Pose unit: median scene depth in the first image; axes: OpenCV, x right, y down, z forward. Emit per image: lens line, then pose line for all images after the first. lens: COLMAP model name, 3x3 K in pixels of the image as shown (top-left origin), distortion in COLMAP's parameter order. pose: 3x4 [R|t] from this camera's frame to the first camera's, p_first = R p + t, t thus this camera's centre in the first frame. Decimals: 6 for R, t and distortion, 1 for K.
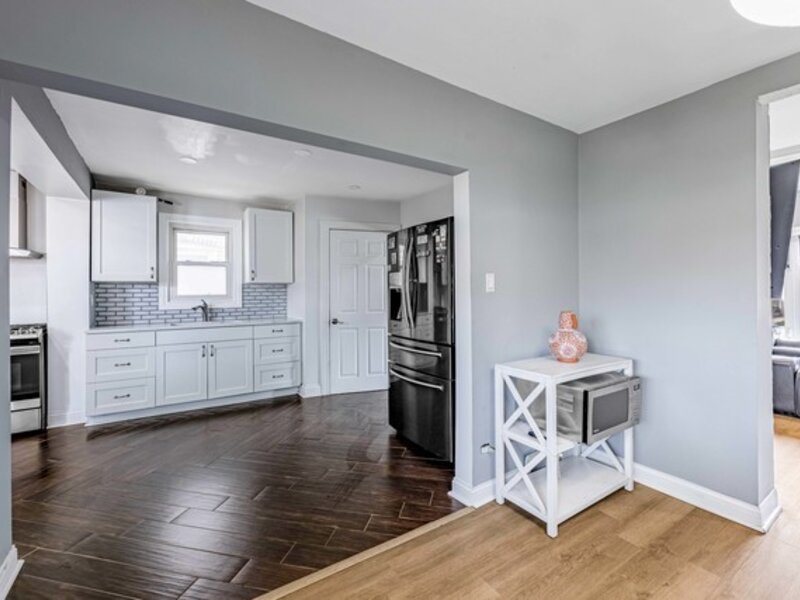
lens RADIAL K [[368.0, 0, 402.3], [0, 368.0, 292.4], [0, 0, 1]] dist [0.001470, 0.000624]
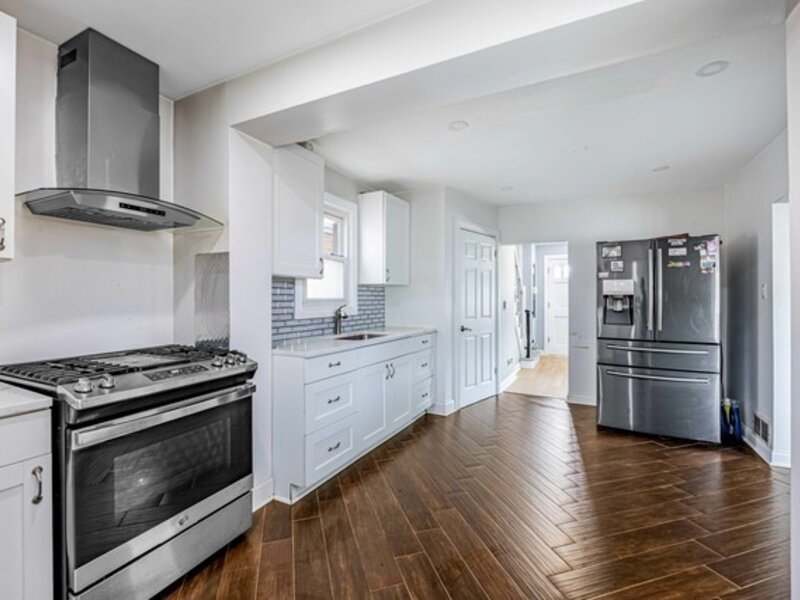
lens RADIAL K [[368.0, 0, 399.2], [0, 368.0, 296.7], [0, 0, 1]] dist [0.001470, 0.000624]
pose [[0.869629, 0.013306, 0.493527, -0.843131], [-0.010227, 0.999908, -0.008938, 0.009036], [-0.493600, 0.002725, 0.869685, 0.300218]]
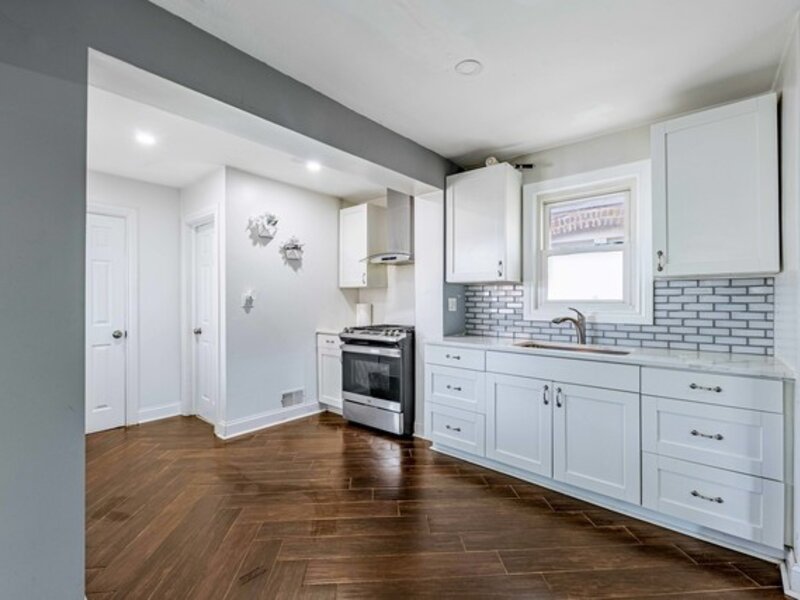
lens RADIAL K [[368.0, 0, 401.0], [0, 368.0, 297.5], [0, 0, 1]] dist [0.001470, 0.000624]
pose [[0.282673, 0.001807, -0.959215, -0.037291], [-0.005732, 0.999984, 0.000194, 0.004313], [0.959199, 0.005443, 0.282678, 0.571911]]
